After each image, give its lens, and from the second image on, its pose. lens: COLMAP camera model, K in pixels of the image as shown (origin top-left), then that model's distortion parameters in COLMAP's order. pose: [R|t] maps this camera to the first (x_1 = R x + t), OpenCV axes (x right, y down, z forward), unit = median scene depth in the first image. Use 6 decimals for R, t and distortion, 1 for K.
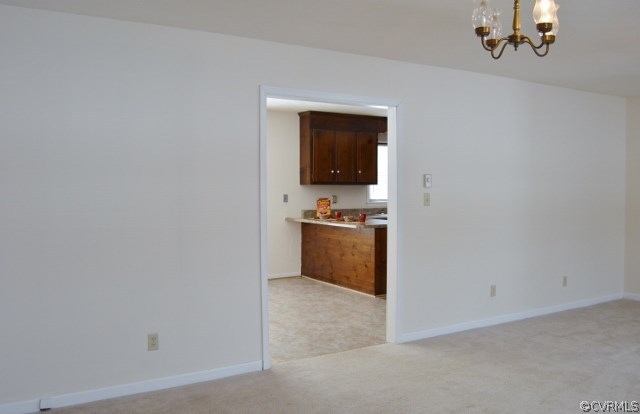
lens RADIAL K [[557.1, 0, 320.0], [0, 557.1, 207.0], [0, 0, 1]] dist [0.000254, -0.000068]
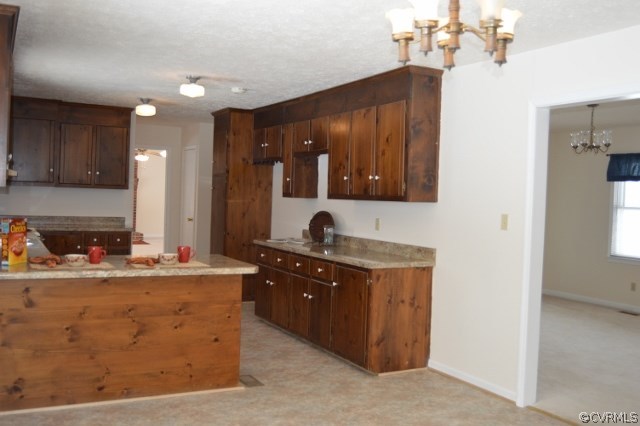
lens RADIAL K [[634.1, 0, 320.0], [0, 634.1, 213.0], [0, 0, 1]] dist [-0.014678, 0.001062]
pose [[0.063918, -0.023697, 0.997674, -0.499948], [0.002844, 0.999718, 0.023563, -0.032900], [-0.997951, 0.001332, 0.063967, 0.793533]]
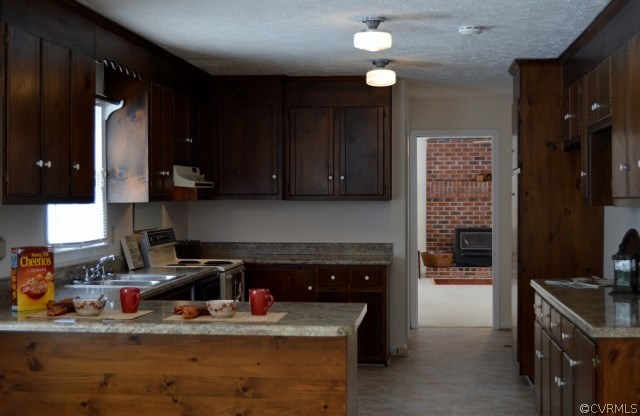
lens RADIAL K [[1000.9, 0, 320.0], [0, 1000.9, 208.0], [0, 0, 1]] dist [0.003221, -0.041352]
pose [[0.604922, -0.006891, 0.796255, -0.371596], [0.028857, 0.999495, -0.013274, -0.027633], [-0.795762, 0.031007, 0.604816, 0.571293]]
